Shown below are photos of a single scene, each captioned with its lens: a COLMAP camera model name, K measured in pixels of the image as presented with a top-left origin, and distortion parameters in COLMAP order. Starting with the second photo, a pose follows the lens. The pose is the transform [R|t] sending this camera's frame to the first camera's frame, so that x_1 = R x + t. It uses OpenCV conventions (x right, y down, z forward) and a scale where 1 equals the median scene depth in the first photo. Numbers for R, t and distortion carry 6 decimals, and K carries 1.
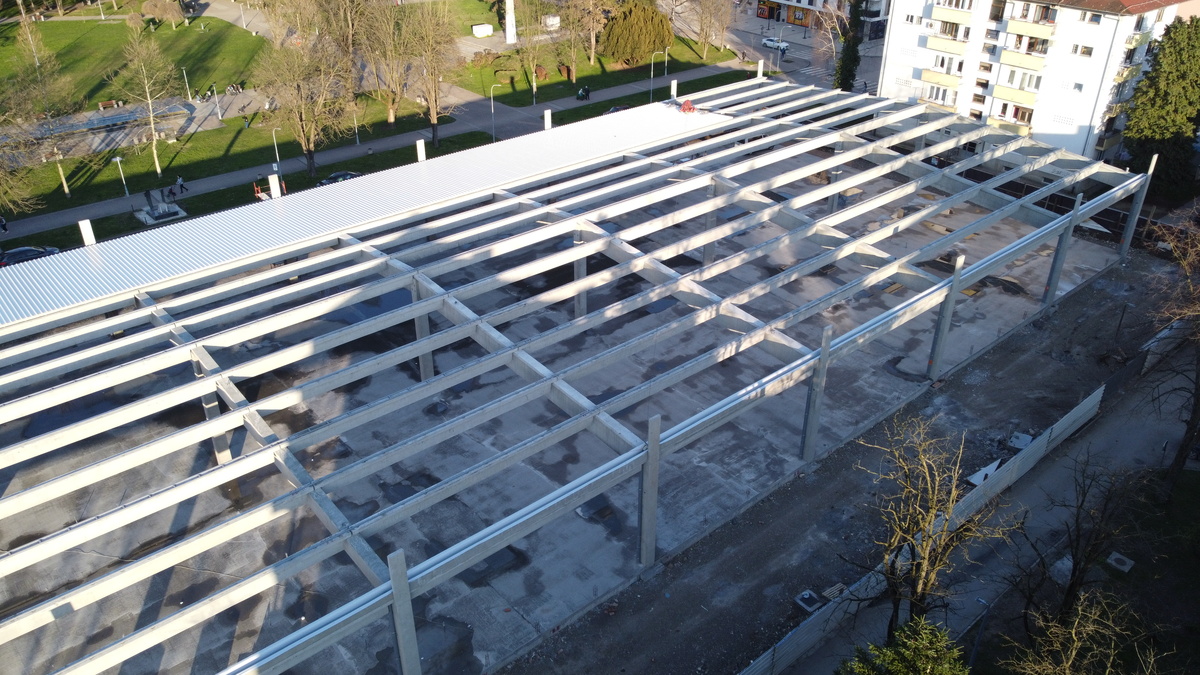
lens RADIAL K [[911.8, 0, 602.0], [0, 911.8, 338.8], [0, 0, 1]] dist [-0.012718, 0.002084]
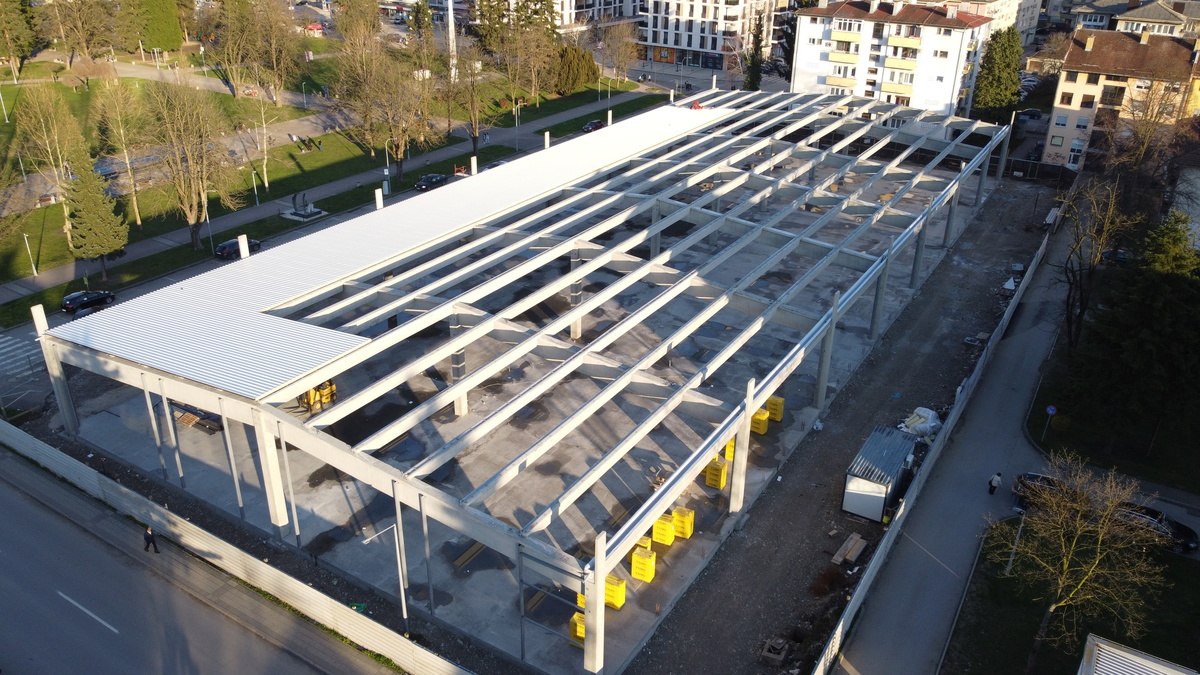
lens RADIAL K [[911.8, 0, 596.3], [0, 911.8, 336.3], [0, 0, 1]] dist [-0.012718, 0.002084]
pose [[0.954711, -0.119534, 0.272466, -0.452177], [0.138765, 0.988940, -0.052370, 0.133137], [-0.263192, 0.087807, 0.960739, -0.229468]]
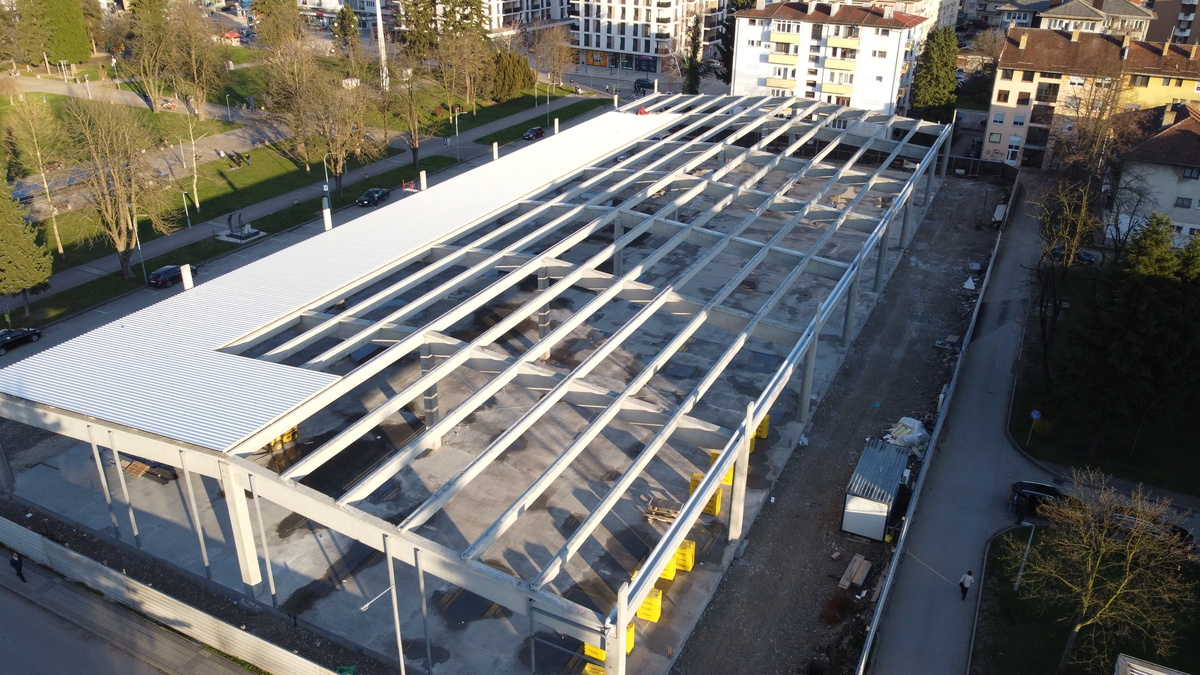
lens RADIAL K [[911.8, 0, 596.5], [0, 911.8, 337.6], [0, 0, 1]] dist [-0.012718, 0.002084]
pose [[0.924500, -0.158105, 0.346845, -0.476140], [0.182812, 0.982355, -0.039483, 0.110049], [-0.334483, 0.099909, 0.937091, -0.191335]]
